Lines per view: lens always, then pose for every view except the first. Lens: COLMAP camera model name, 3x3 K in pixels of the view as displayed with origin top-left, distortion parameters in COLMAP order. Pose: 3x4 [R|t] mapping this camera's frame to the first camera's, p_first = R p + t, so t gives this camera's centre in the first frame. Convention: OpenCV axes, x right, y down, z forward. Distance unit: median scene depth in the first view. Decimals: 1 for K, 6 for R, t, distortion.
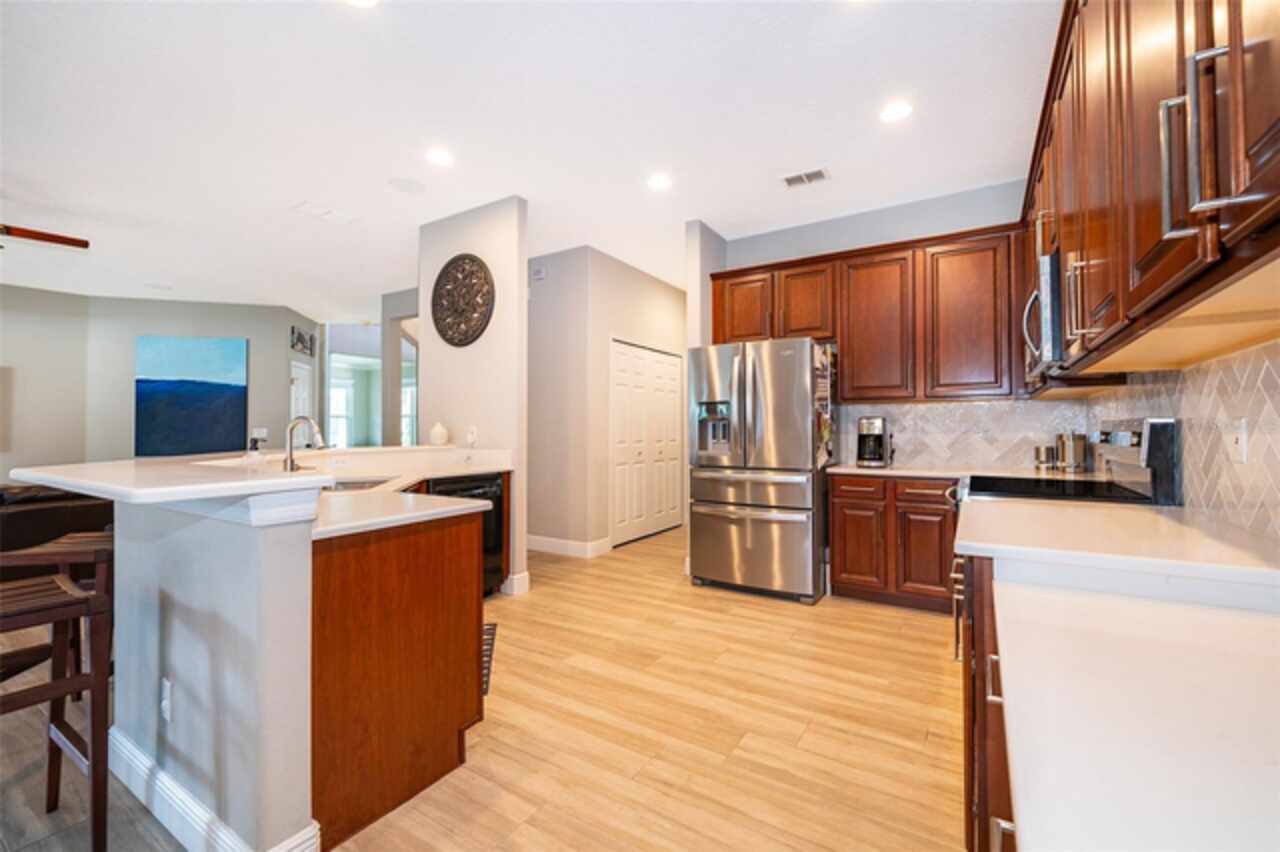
lens RADIAL K [[527.6, 0, 649.3], [0, 527.6, 426.6], [0, 0, 1]] dist [-0.007885, -0.000784]
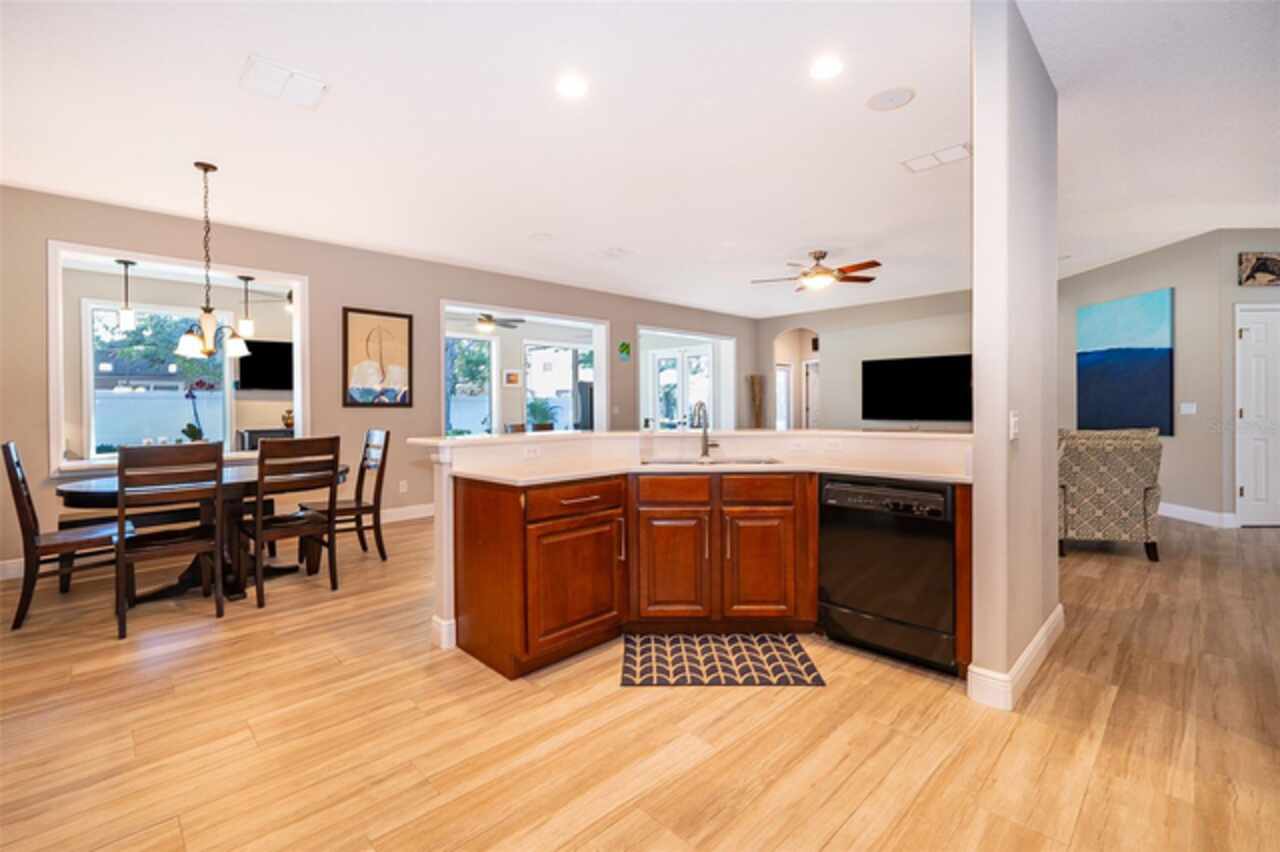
lens RADIAL K [[555.8, 0, 637.8], [0, 555.8, 408.0], [0, 0, 1]] dist [-0.003742, -0.000360]
pose [[-0.240432, 0.008229, -0.970631, 0.634271], [0.016715, 0.999851, 0.004336, -0.011801], [0.970522, -0.015182, -0.240534, 1.194047]]
